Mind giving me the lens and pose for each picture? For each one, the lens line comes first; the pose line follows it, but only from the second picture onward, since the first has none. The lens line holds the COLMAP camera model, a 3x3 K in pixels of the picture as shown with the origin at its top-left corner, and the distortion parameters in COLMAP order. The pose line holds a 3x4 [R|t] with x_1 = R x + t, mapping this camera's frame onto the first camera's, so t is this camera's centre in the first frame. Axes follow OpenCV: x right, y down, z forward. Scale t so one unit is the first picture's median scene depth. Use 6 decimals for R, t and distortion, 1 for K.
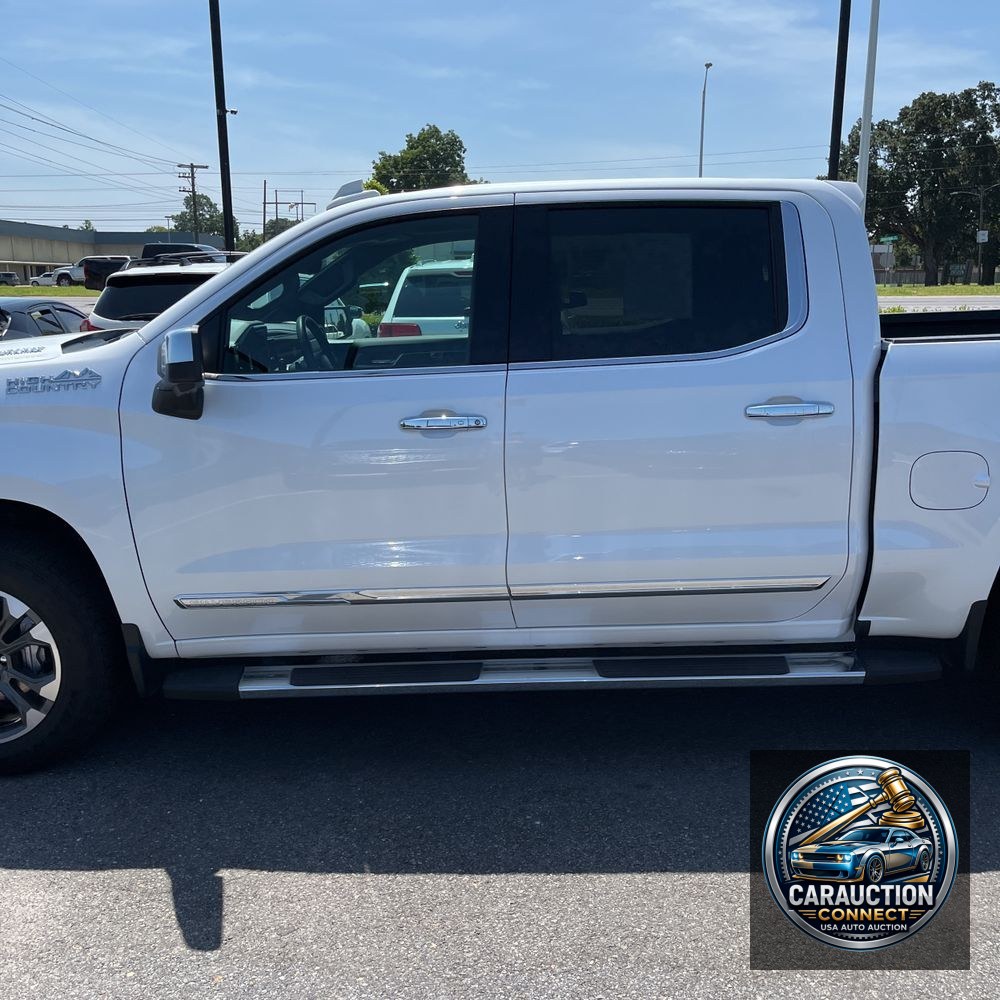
lens RADIAL K [[1012.2, 0, 500.0], [0, 1012.2, 500.0], [0, 0, 1]] dist [0.038823, -0.032587]
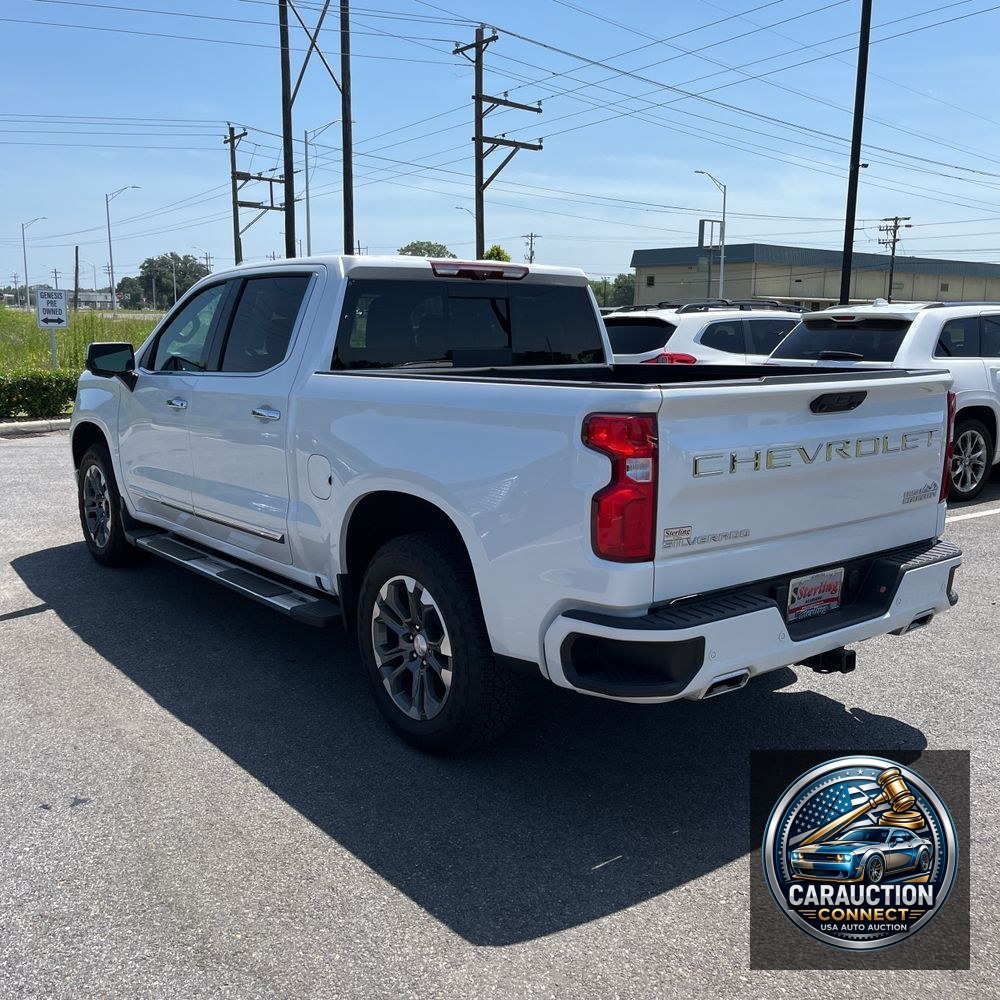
lens RADIAL K [[1012.2, 0, 500.0], [0, 1012.2, 500.0], [0, 0, 1]] dist [0.038823, -0.032587]
pose [[0.620693, 0.149810, -0.769609, 1.460679], [-0.179403, 0.982672, 0.046595, -0.084406], [0.763253, 0.109149, 0.636814, 0.299531]]
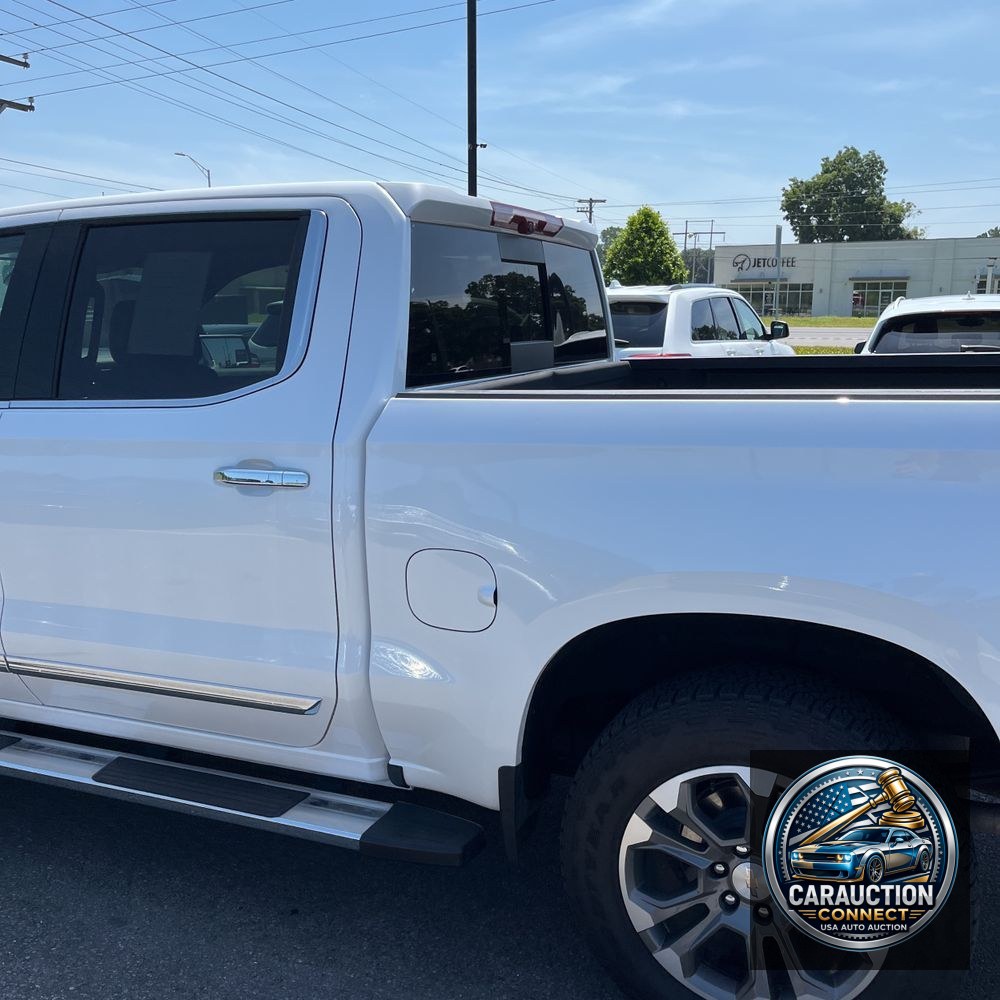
lens RADIAL K [[1021.0, 0, 487.1], [0, 1021.0, 489.7], [0, 0, 1]] dist [0.011596, 0.029434]
pose [[0.917033, 0.072628, -0.392143, 0.664741], [-0.087700, 0.995933, -0.020635, -0.069018], [0.389049, 0.053314, 0.919673, 0.314194]]
